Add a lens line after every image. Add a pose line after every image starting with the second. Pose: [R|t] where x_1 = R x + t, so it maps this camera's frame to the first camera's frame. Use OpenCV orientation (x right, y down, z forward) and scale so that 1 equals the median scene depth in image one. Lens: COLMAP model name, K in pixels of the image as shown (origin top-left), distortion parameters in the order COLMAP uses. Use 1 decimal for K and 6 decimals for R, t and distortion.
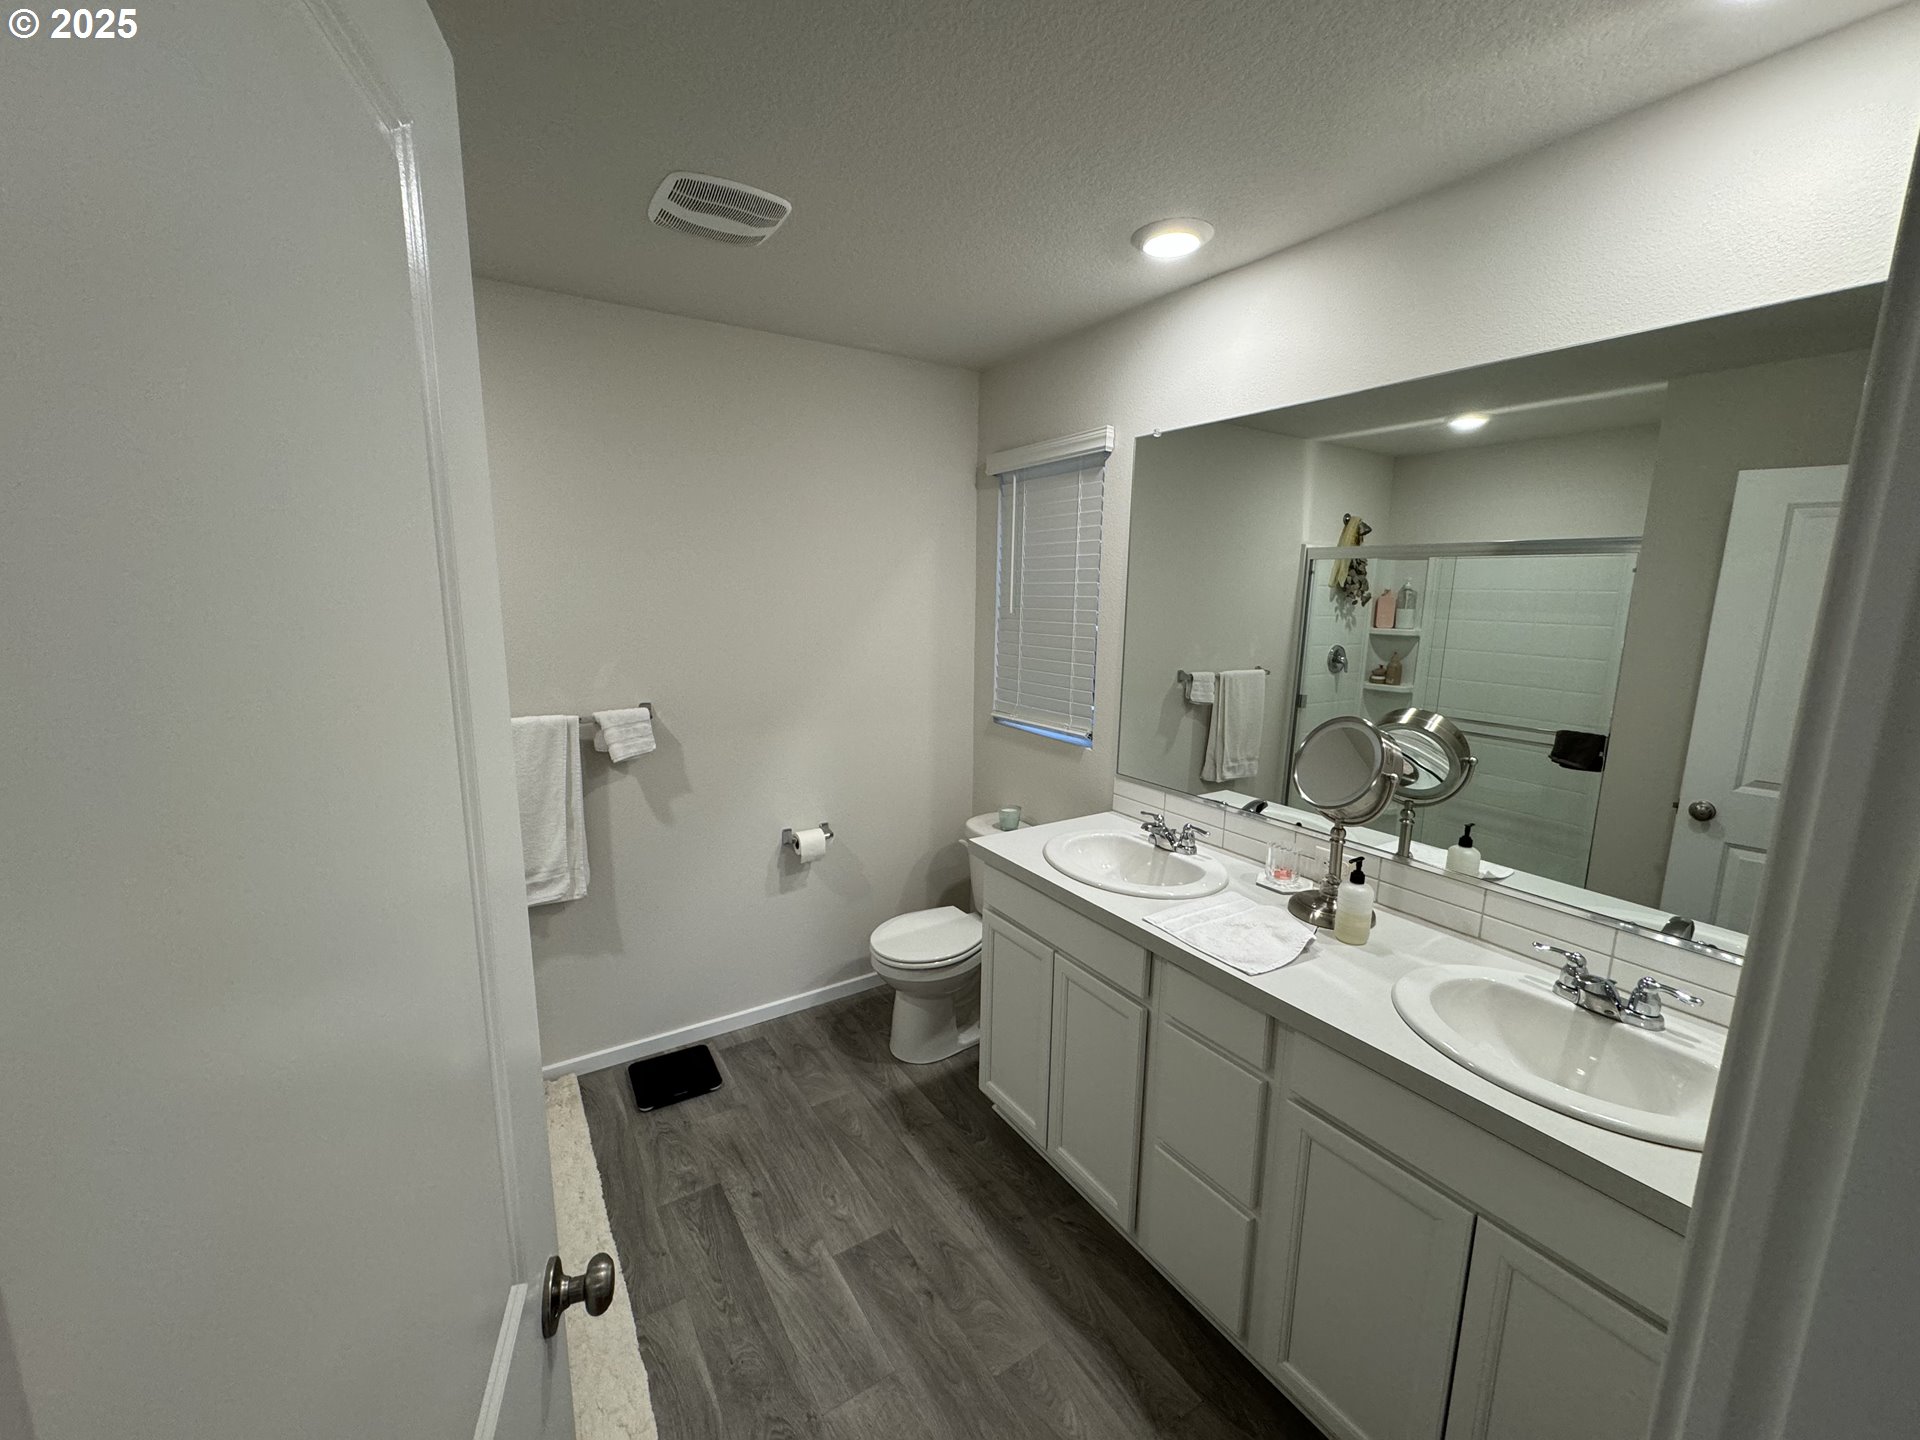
lens RADIAL K [[763.9, 0, 968.6], [0, 763.9, 713.5], [0, 0, 1]] dist [0.022936, -0.008022]
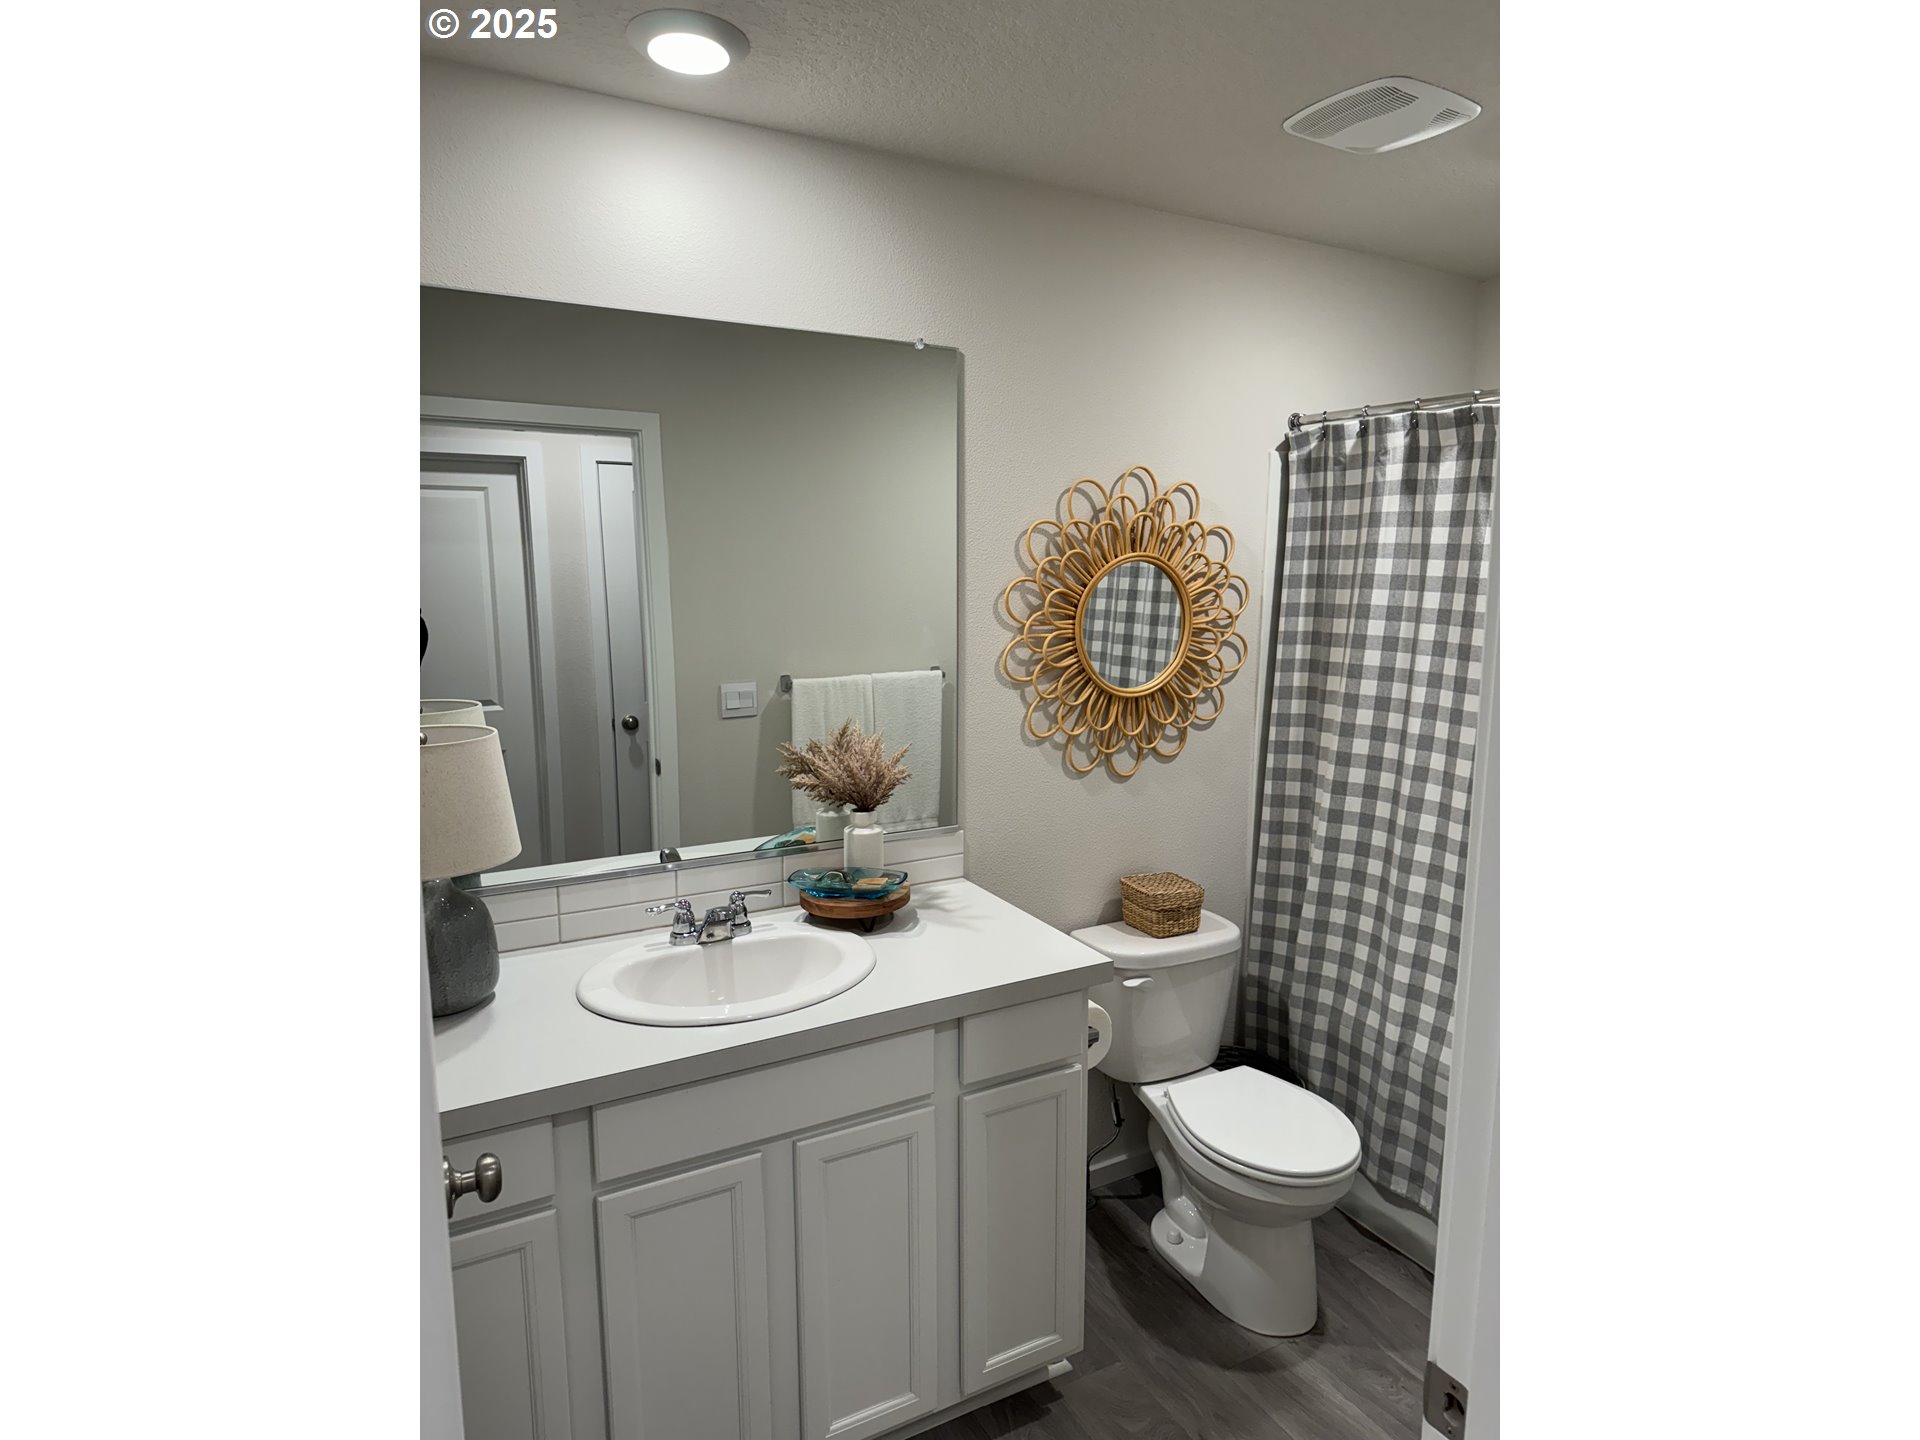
lens RADIAL K [[763.9, 0, 968.6], [0, 763.9, 713.5], [0, 0, 1]] dist [0.022936, -0.008022]
pose [[0.187413, -0.168712, 0.967684, -0.195658], [0.177972, 0.974667, 0.135462, -0.041955], [-0.966024, 0.146833, 0.212691, 0.321118]]
